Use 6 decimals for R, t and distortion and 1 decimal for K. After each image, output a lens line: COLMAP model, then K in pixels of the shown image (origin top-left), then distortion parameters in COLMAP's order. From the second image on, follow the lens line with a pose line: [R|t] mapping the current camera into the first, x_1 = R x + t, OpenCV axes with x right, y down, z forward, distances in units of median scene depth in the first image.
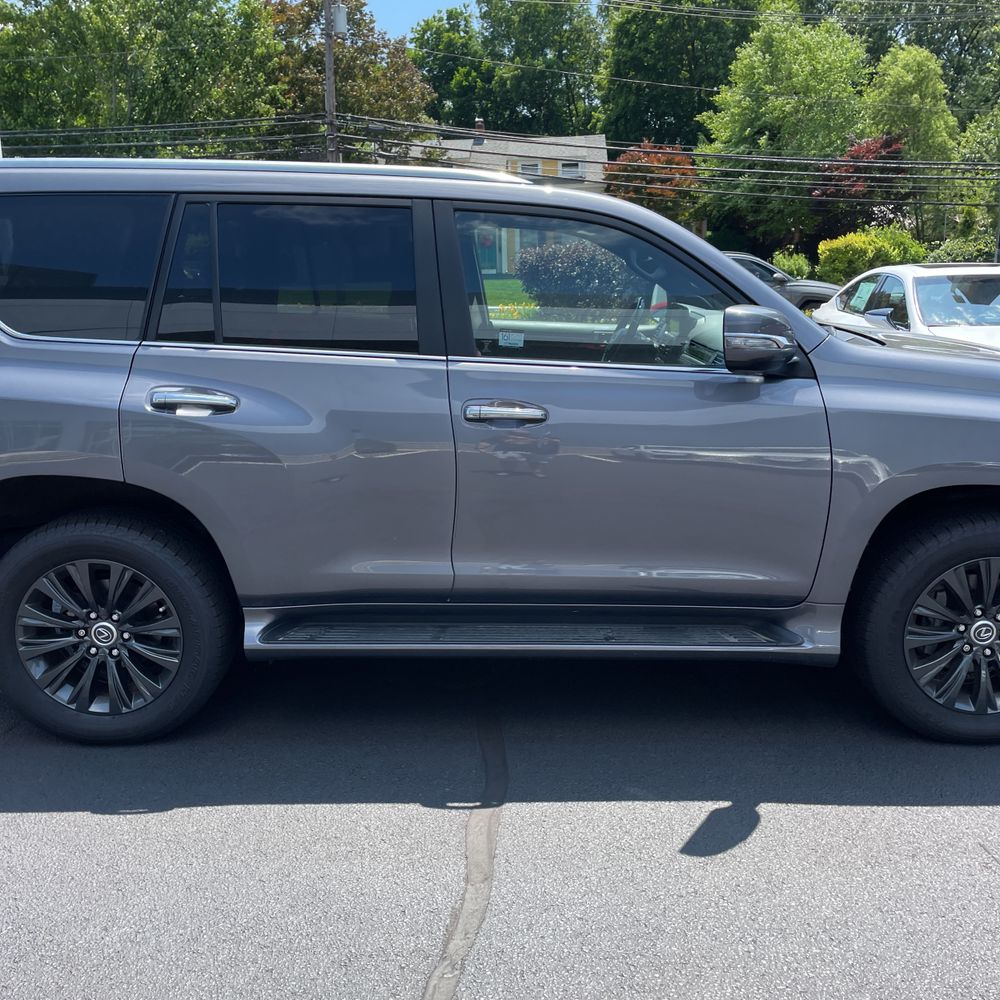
lens RADIAL K [[1009.7, 0, 496.9], [0, 1009.7, 485.4], [0, 0, 1]] dist [0.091737, -0.124784]
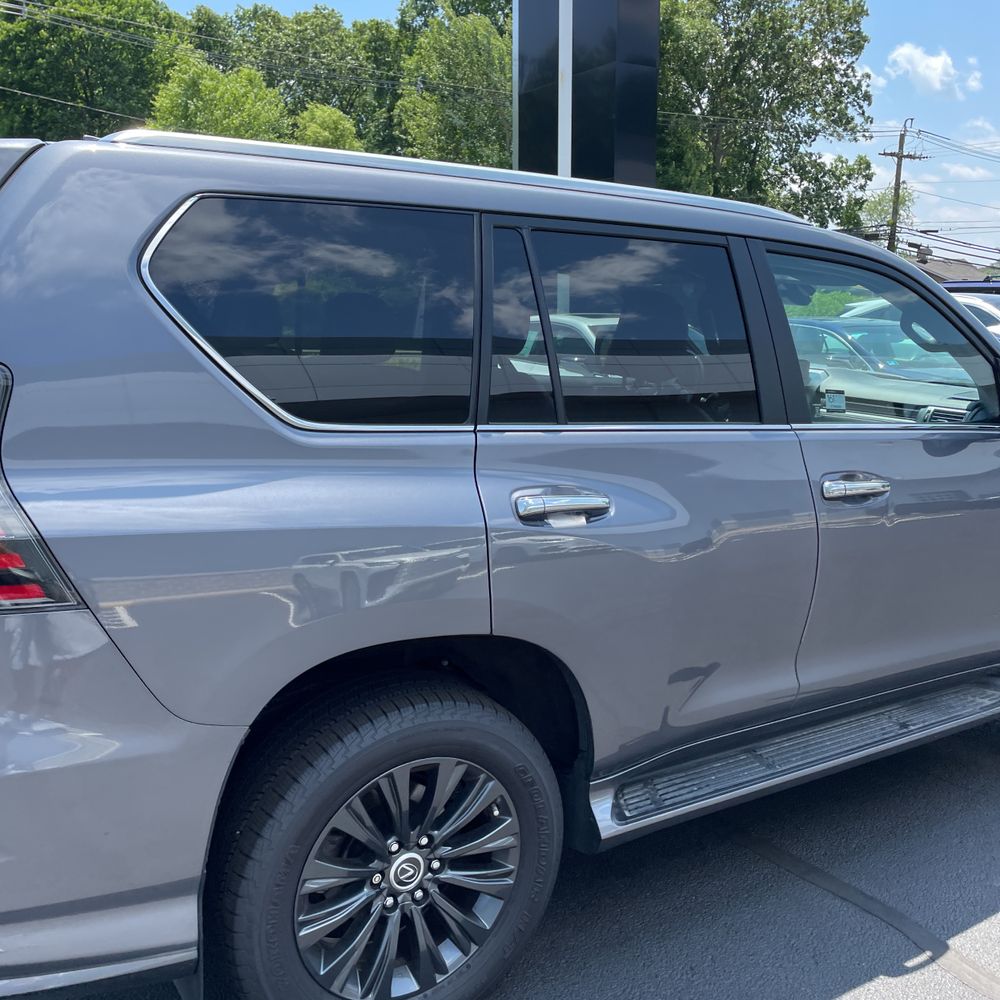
lens RADIAL K [[1009.7, 0, 496.9], [0, 1009.7, 485.4], [0, 0, 1]] dist [0.091737, -0.124784]
pose [[0.842970, -0.076345, 0.532516, -0.672806], [0.096088, 0.995328, -0.009410, -0.089913], [-0.529309, 0.059101, 0.846368, 0.405896]]
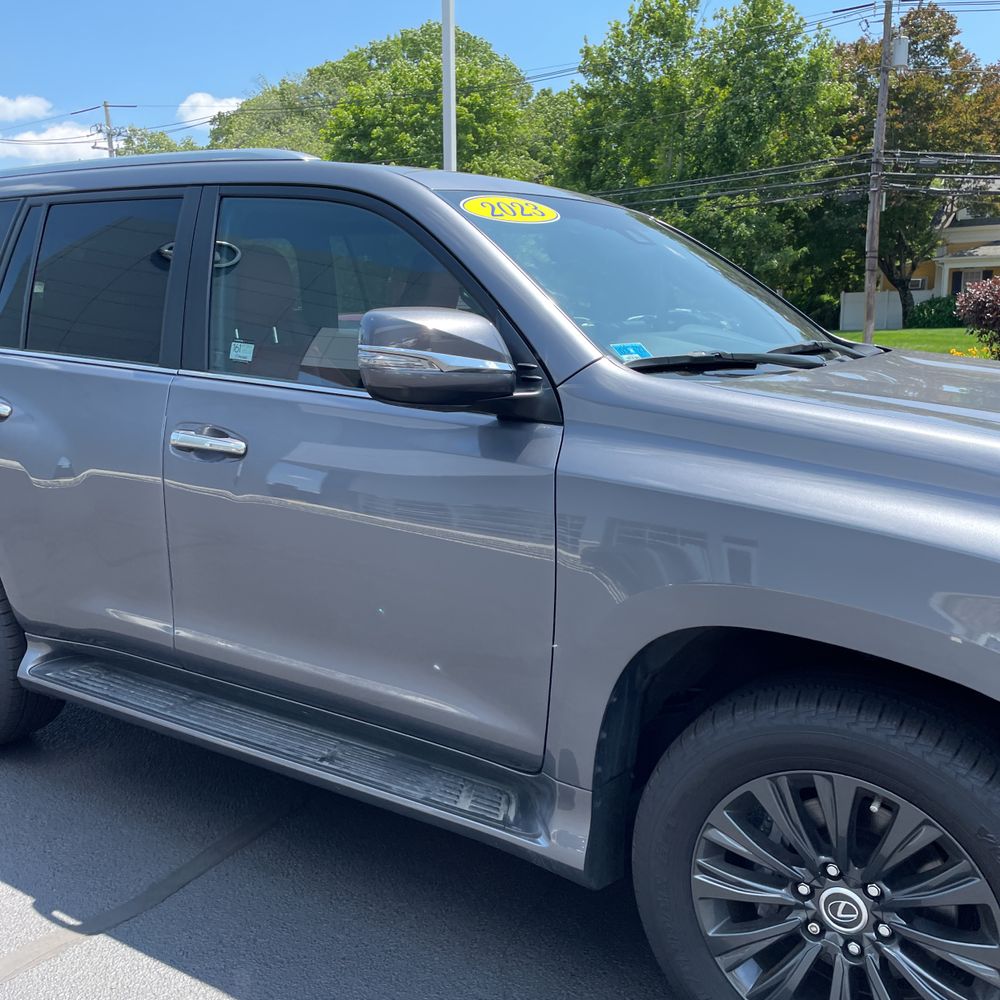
lens RADIAL K [[999.3, 0, 474.2], [0, 999.3, 483.8], [0, 0, 1]] dist [0.088525, -0.108438]
pose [[0.839152, 0.091730, -0.536105, 0.577988], [-0.117502, 0.992974, -0.014022, -0.050677], [0.531052, 0.074760, 0.844035, 0.422484]]
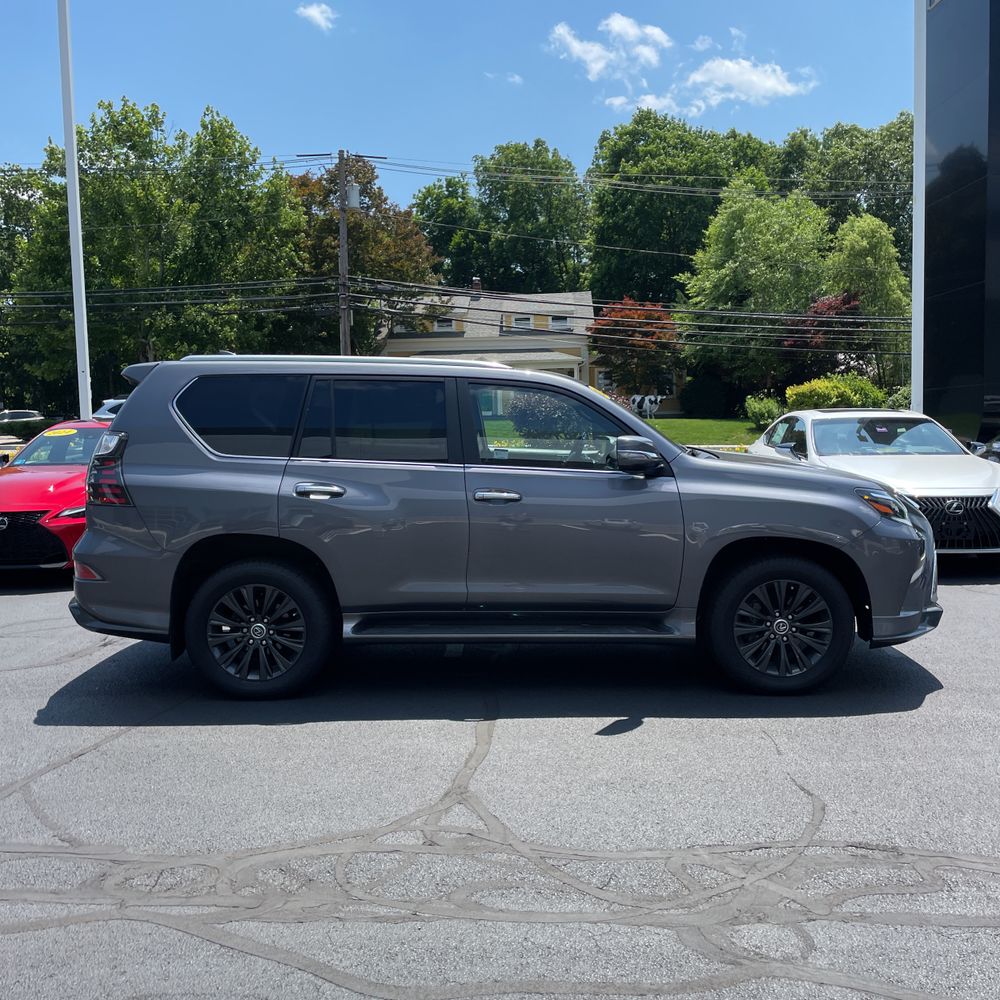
lens RADIAL K [[1009.7, 0, 496.9], [0, 1009.7, 485.4], [0, 0, 1]] dist [0.091737, -0.124784]
pose [[0.999988, -0.003324, 0.003522, 0.001147], [0.003773, 0.990665, -0.136268, 0.139364], [-0.003036, 0.136280, 0.990666, -0.690061]]
